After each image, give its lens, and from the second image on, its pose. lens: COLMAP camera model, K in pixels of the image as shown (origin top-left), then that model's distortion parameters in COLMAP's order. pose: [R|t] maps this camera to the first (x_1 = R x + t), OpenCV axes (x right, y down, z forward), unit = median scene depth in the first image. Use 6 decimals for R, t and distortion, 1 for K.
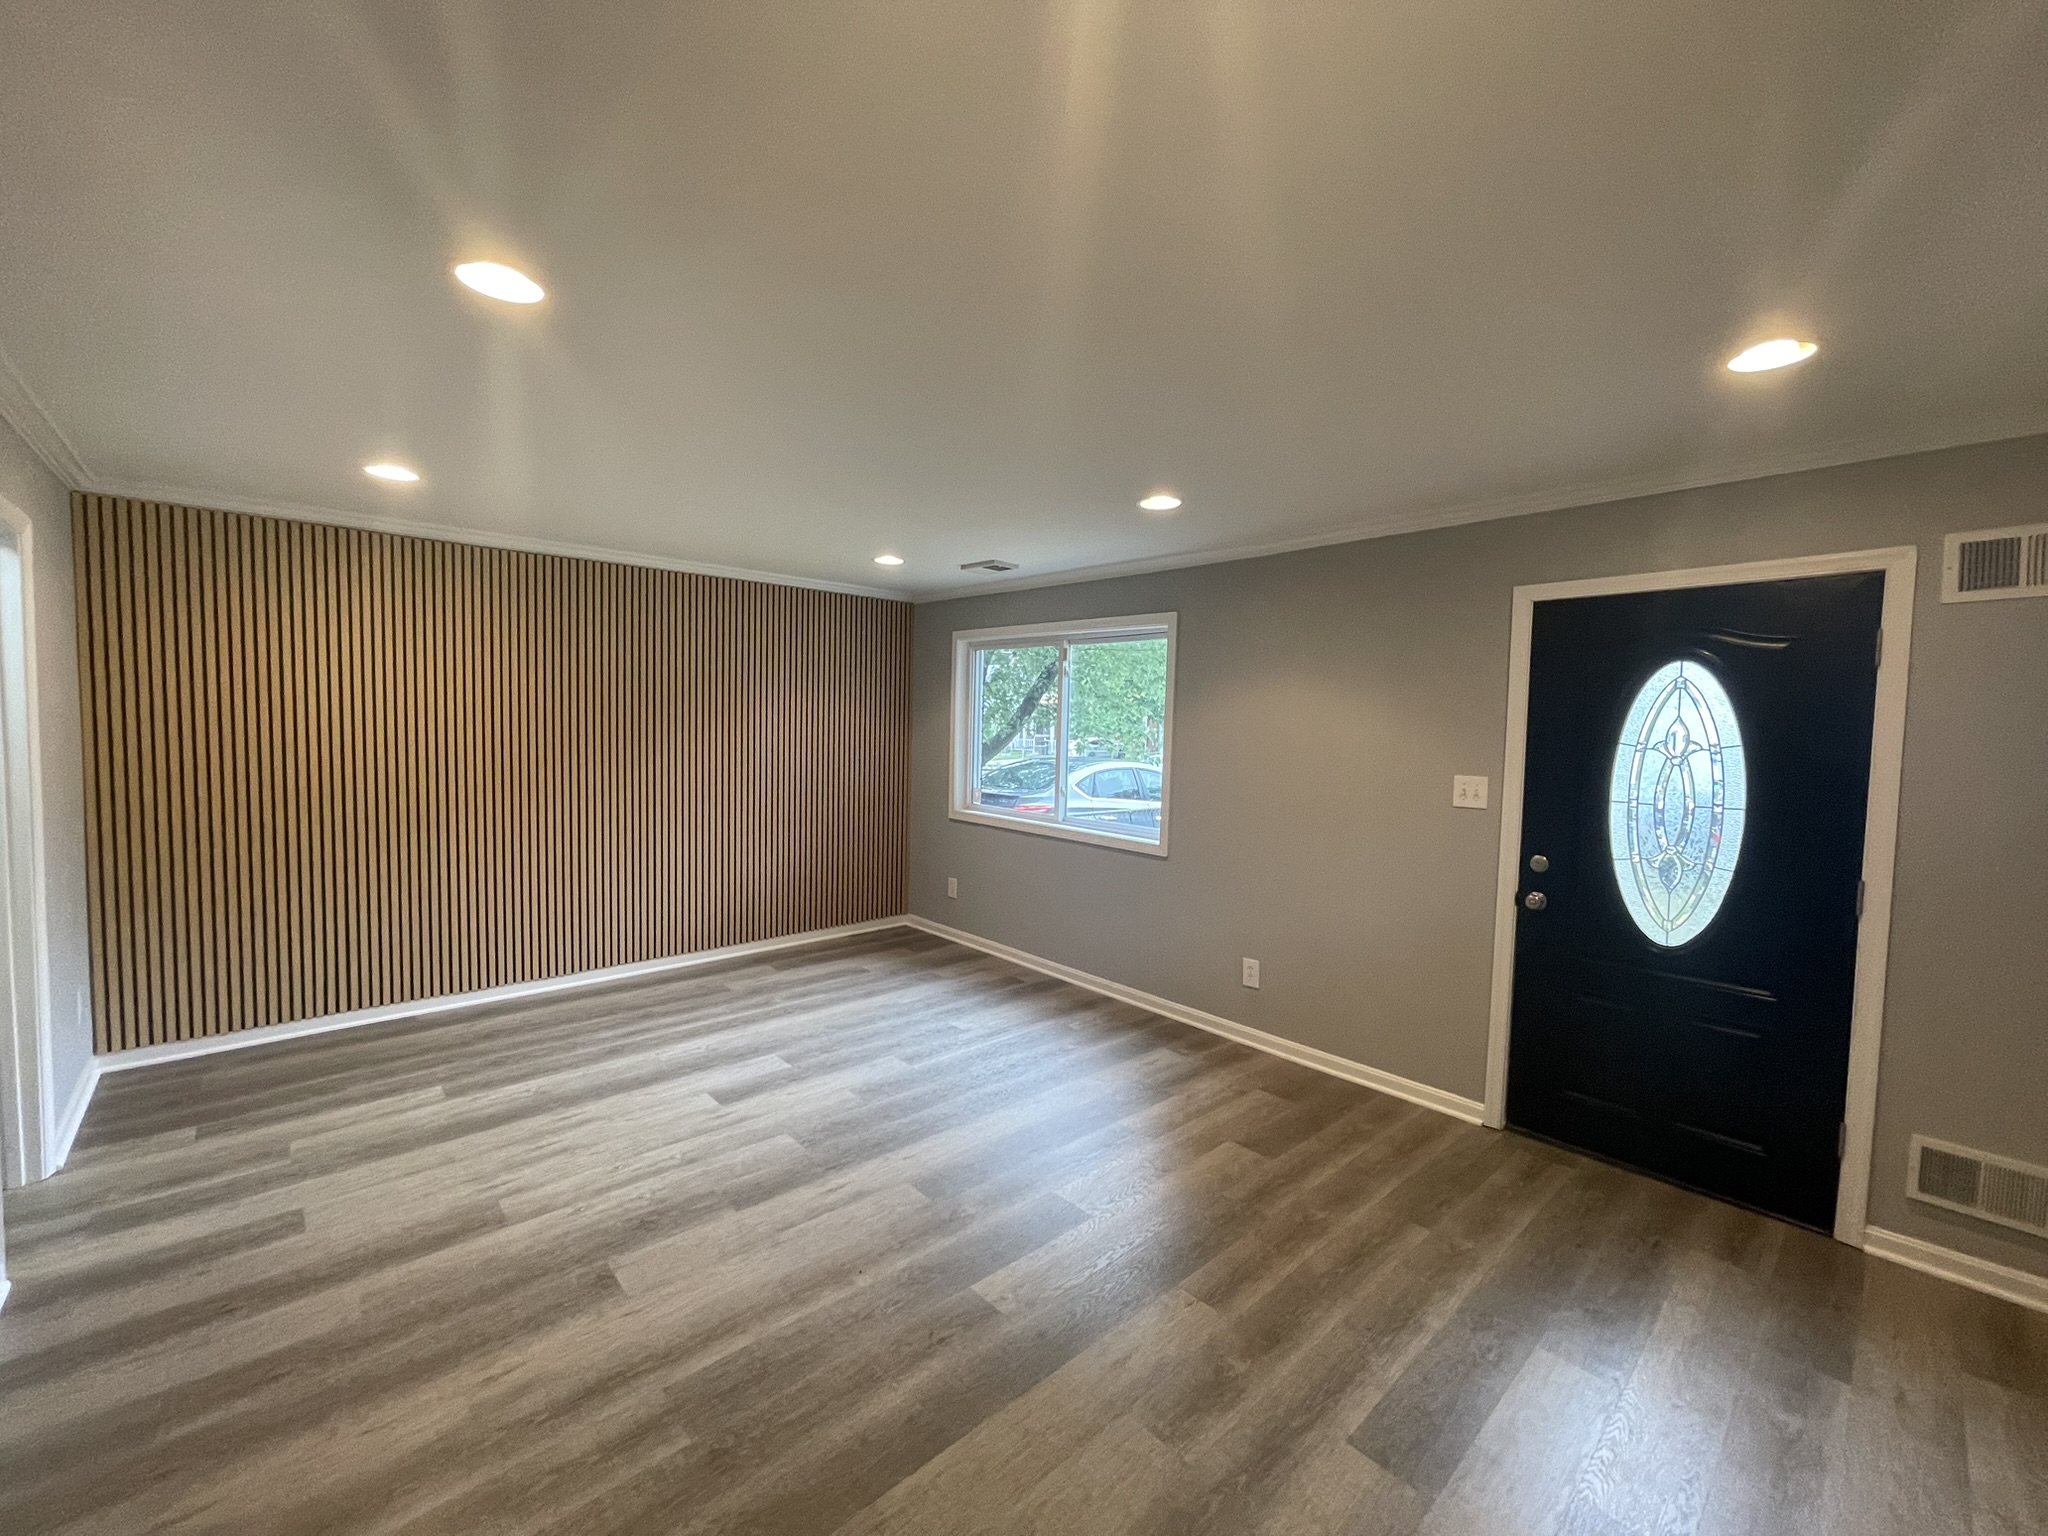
lens RADIAL K [[828.4, 0, 1032.1], [0, 828.4, 767.9], [0, 0, 1]] dist [-0.003104, 0.001198]
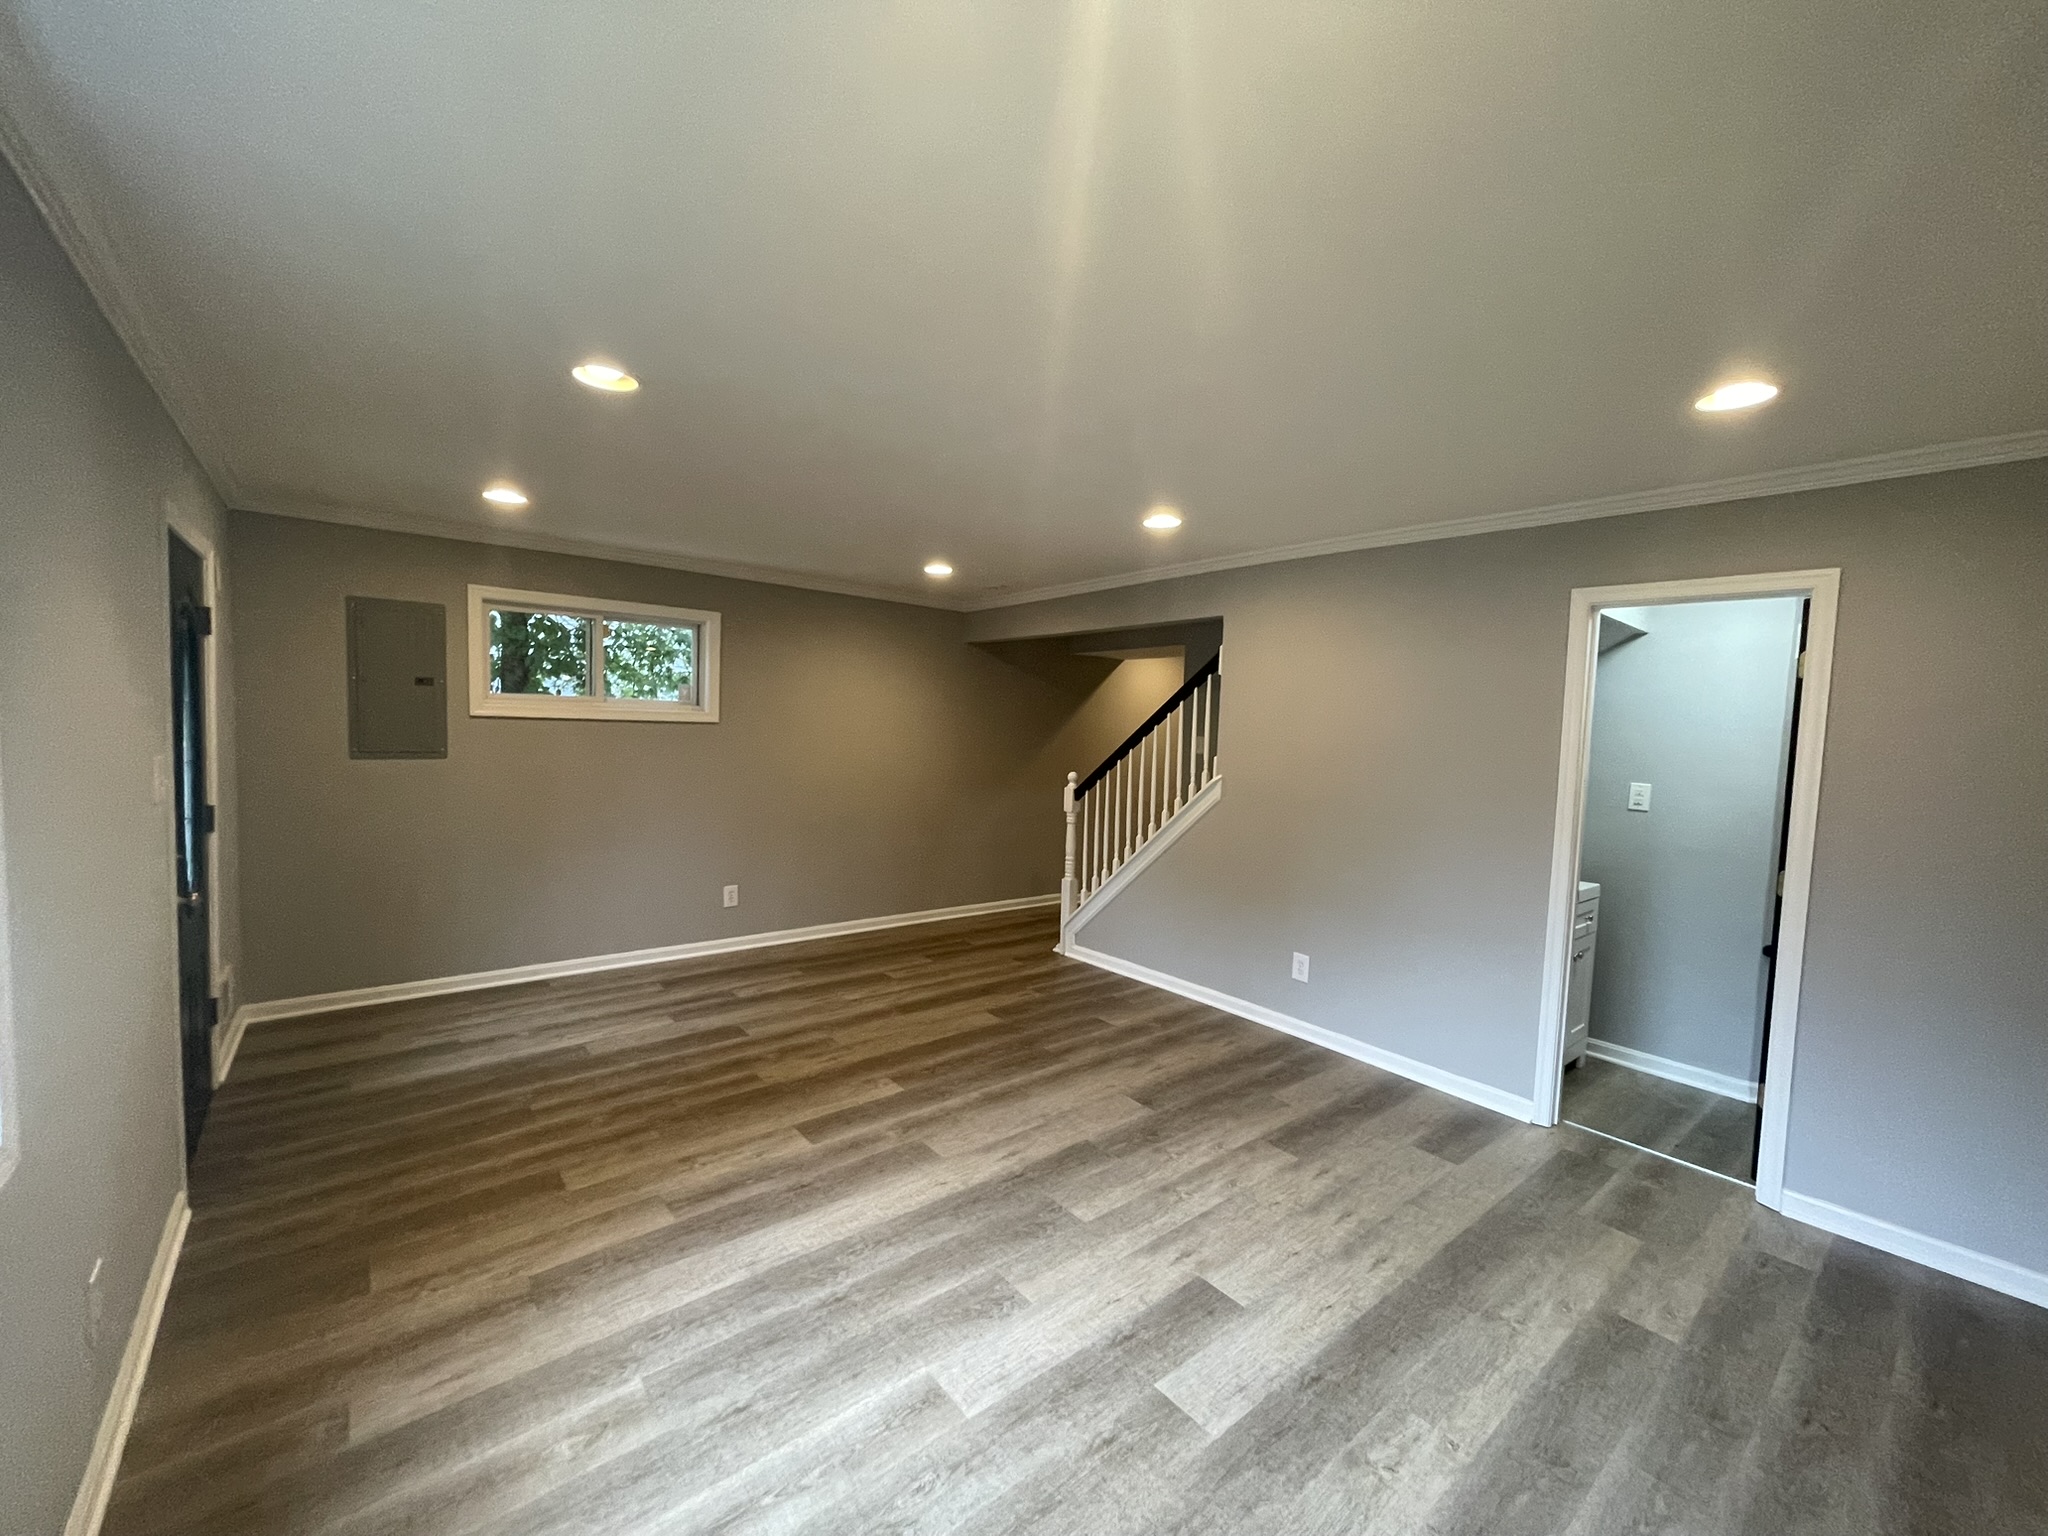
lens RADIAL K [[828.4, 0, 1027.2], [0, 828.4, 767.8], [0, 0, 1]] dist [-0.003104, 0.001198]
pose [[-0.996480, -0.058175, 0.060363, -0.267472], [-0.051120, 0.992338, 0.112481, -0.106667], [-0.066444, 0.108999, -0.991819, 1.820689]]
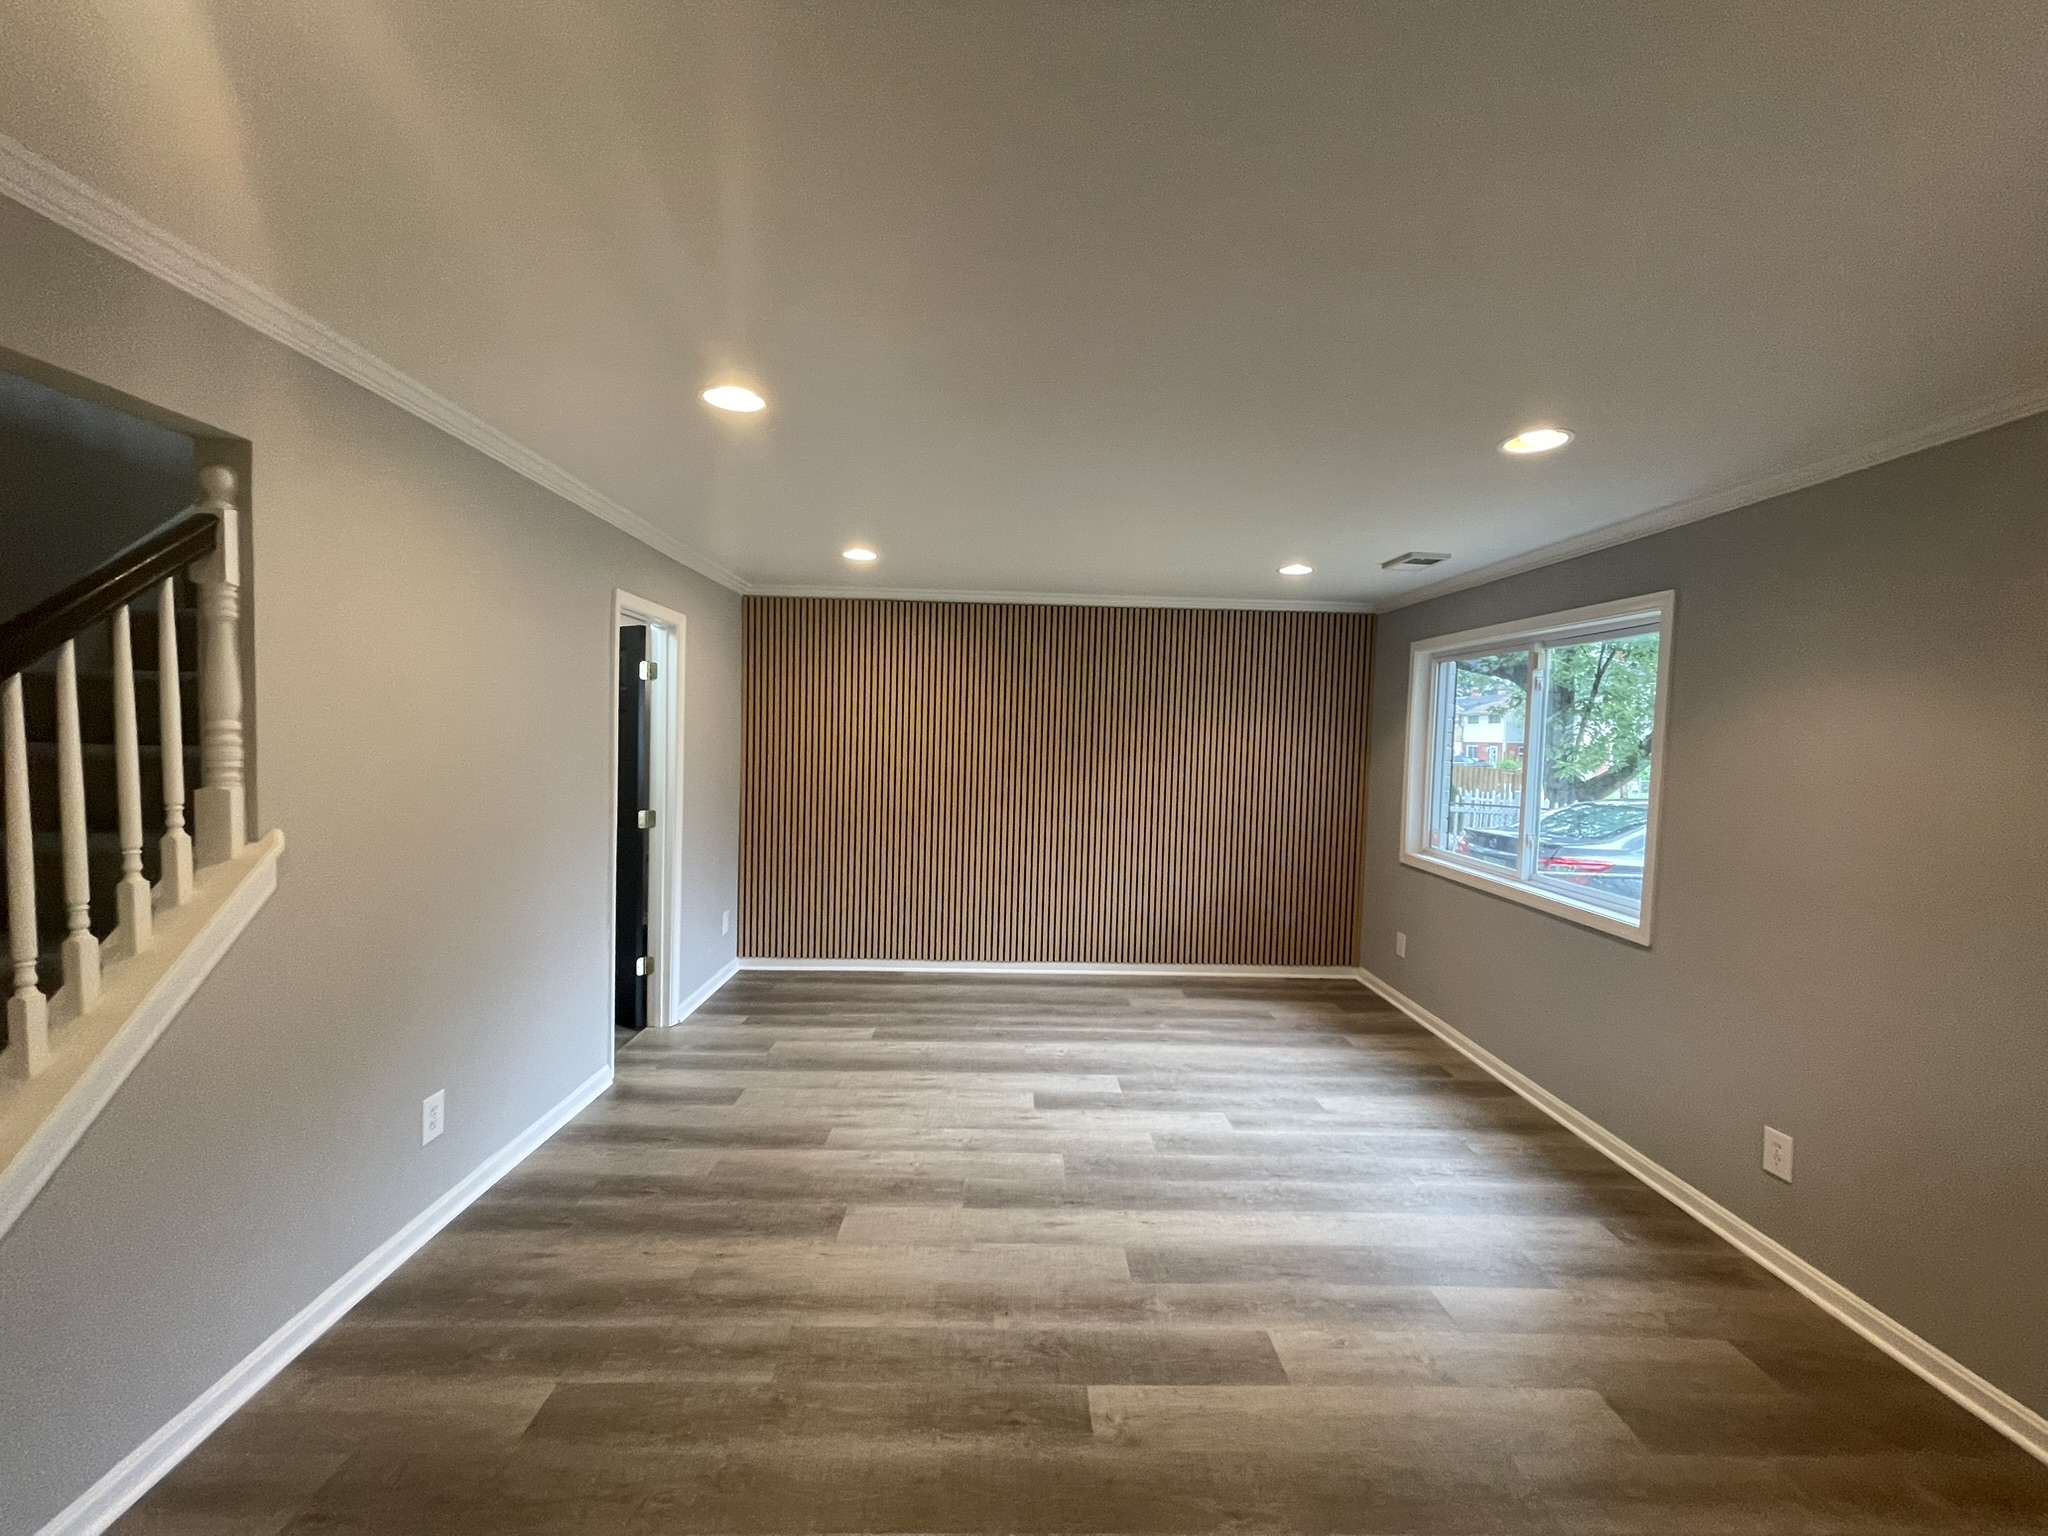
lens RADIAL K [[828.4, 0, 1031.5], [0, 828.4, 774.3], [0, 0, 1]] dist [-0.003104, 0.001198]
pose [[0.754277, 0.030406, -0.655851, 0.325870], [-0.047667, 0.998827, -0.008515, -0.007339], [0.654823, 0.037685, 0.754842, 0.205838]]
